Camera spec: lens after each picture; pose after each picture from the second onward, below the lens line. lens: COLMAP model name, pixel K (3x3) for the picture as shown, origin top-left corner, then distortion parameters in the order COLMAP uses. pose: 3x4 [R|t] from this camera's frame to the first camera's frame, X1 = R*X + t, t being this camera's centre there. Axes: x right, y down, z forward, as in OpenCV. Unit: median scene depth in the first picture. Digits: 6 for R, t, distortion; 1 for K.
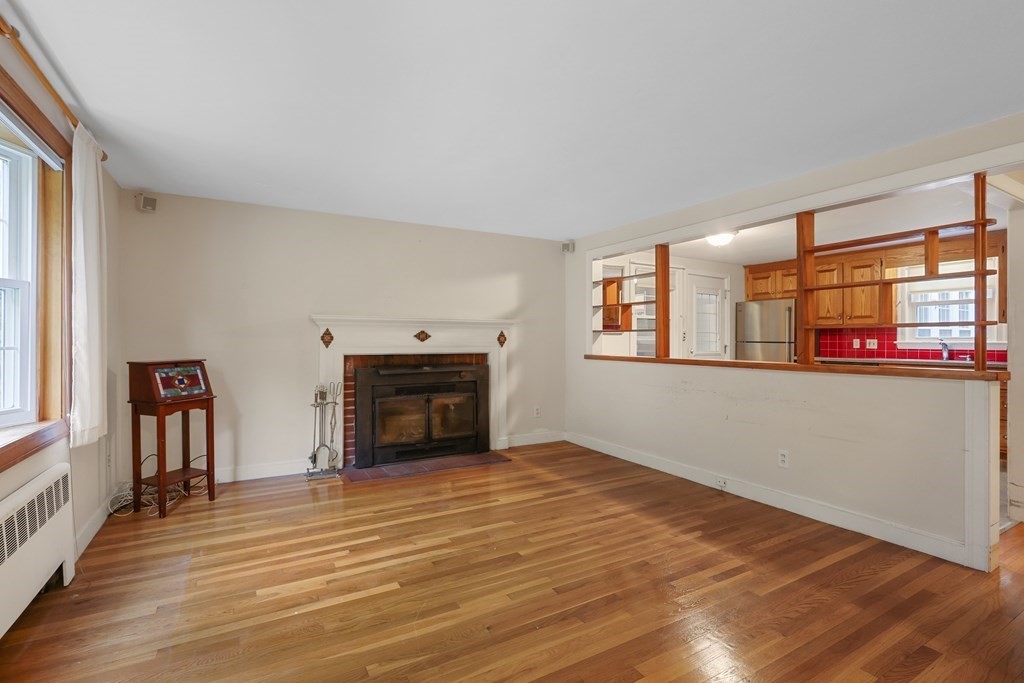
lens RADIAL K [[481.7, 0, 507.7], [0, 481.7, 338.4], [0, 0, 1]] dist [-0.018468, 0.003656]
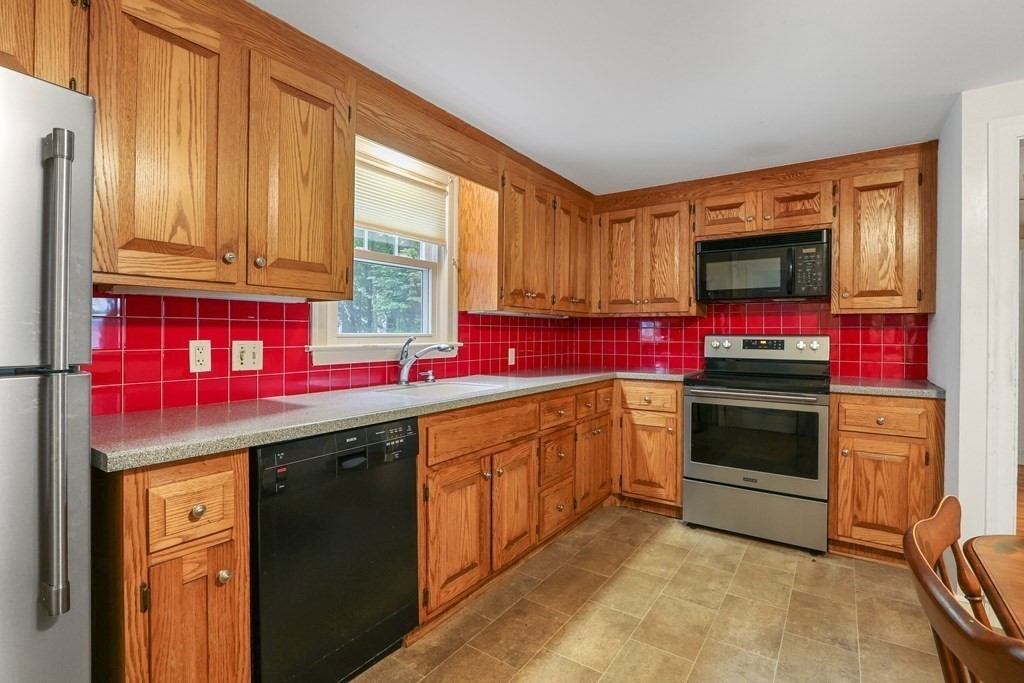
lens RADIAL K [[481.7, 0, 510.4], [0, 481.7, 332.7], [0, 0, 1]] dist [-0.018468, 0.003656]
pose [[-0.426448, -0.004551, 0.904501, 0.537212], [-0.009566, 0.999954, 0.000521, -0.006481], [-0.904462, -0.008431, -0.426472, 1.292233]]
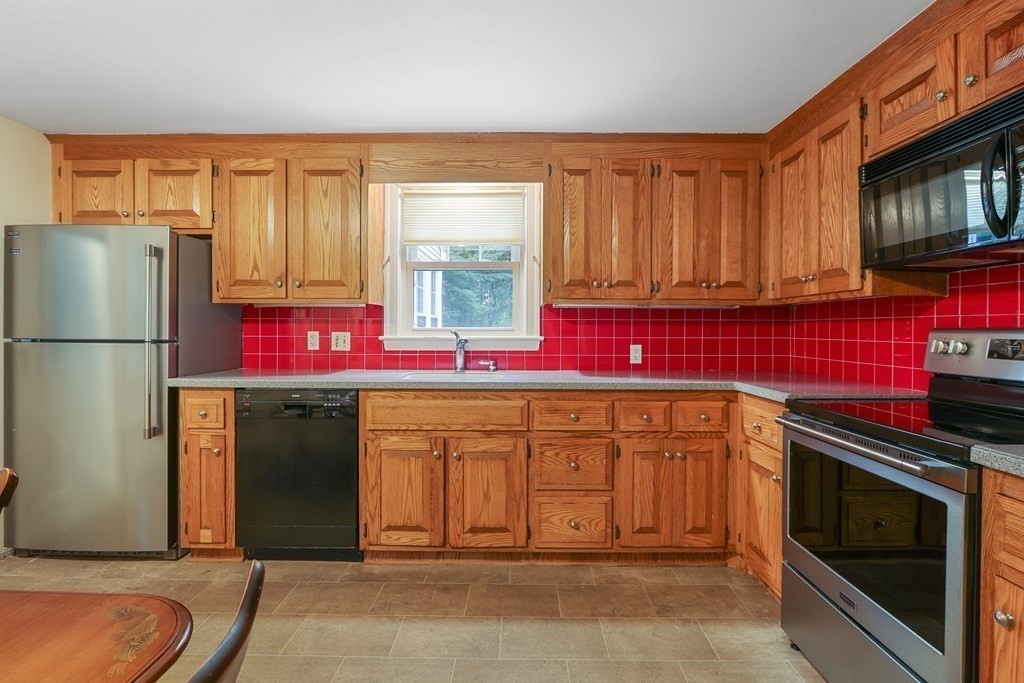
lens RADIAL K [[481.7, 0, 518.4], [0, 481.7, 329.2], [0, 0, 1]] dist [-0.018468, 0.003656]
pose [[0.508755, -0.004279, 0.860901, 0.566288], [-0.004964, 0.999956, 0.007904, -0.007317], [-0.860897, -0.008295, 0.508711, 0.778161]]
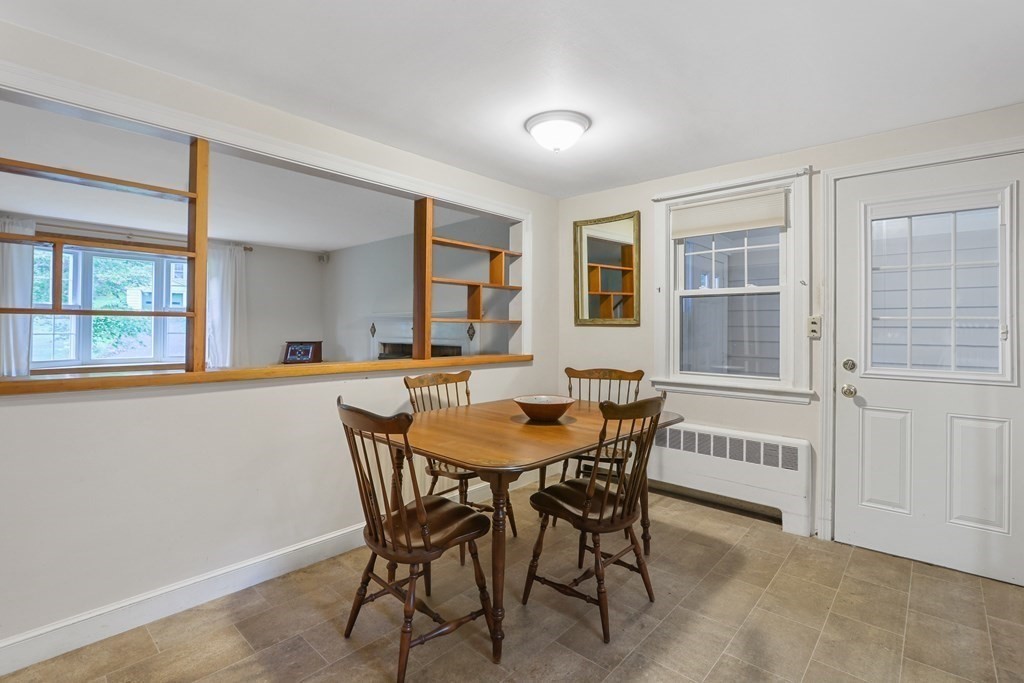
lens RADIAL K [[481.7, 0, 502.5], [0, 481.7, 332.6], [0, 0, 1]] dist [-0.018468, 0.003656]
pose [[0.292335, 0.008825, -0.956275, 0.986859], [-0.001836, 0.999961, 0.008667, -0.005155], [0.956314, -0.000777, 0.292340, 0.866802]]
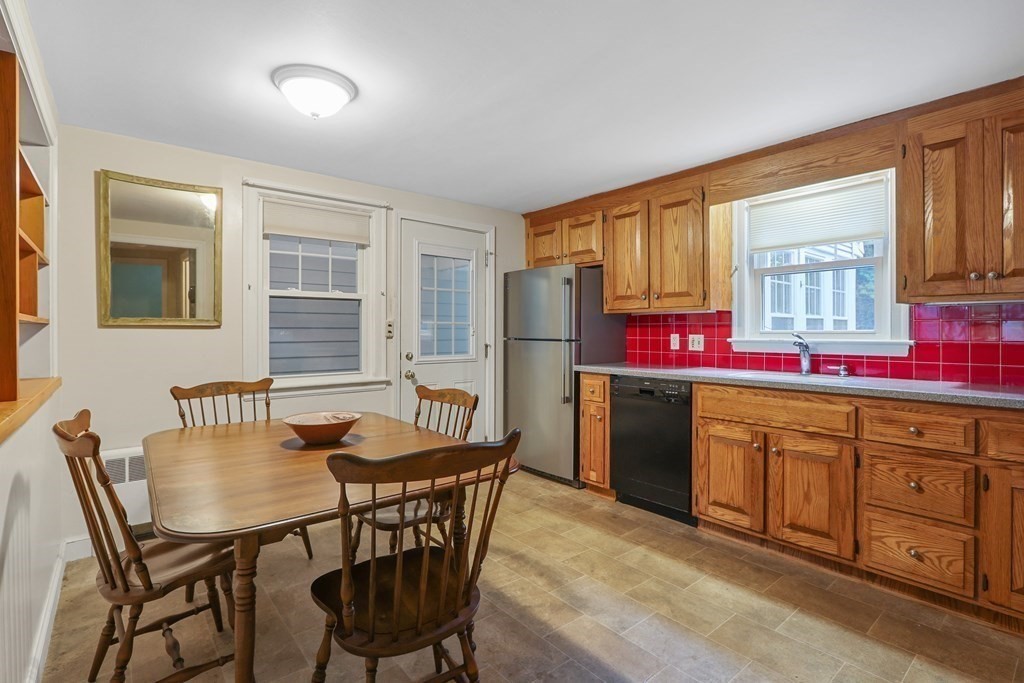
lens RADIAL K [[481.7, 0, 515.3], [0, 481.7, 333.4], [0, 0, 1]] dist [-0.018468, 0.003656]
pose [[0.985296, -0.003051, 0.170830, 0.591364], [0.001649, 0.999964, 0.008350, -0.006078], [-0.170850, -0.007946, 0.985265, 0.612521]]
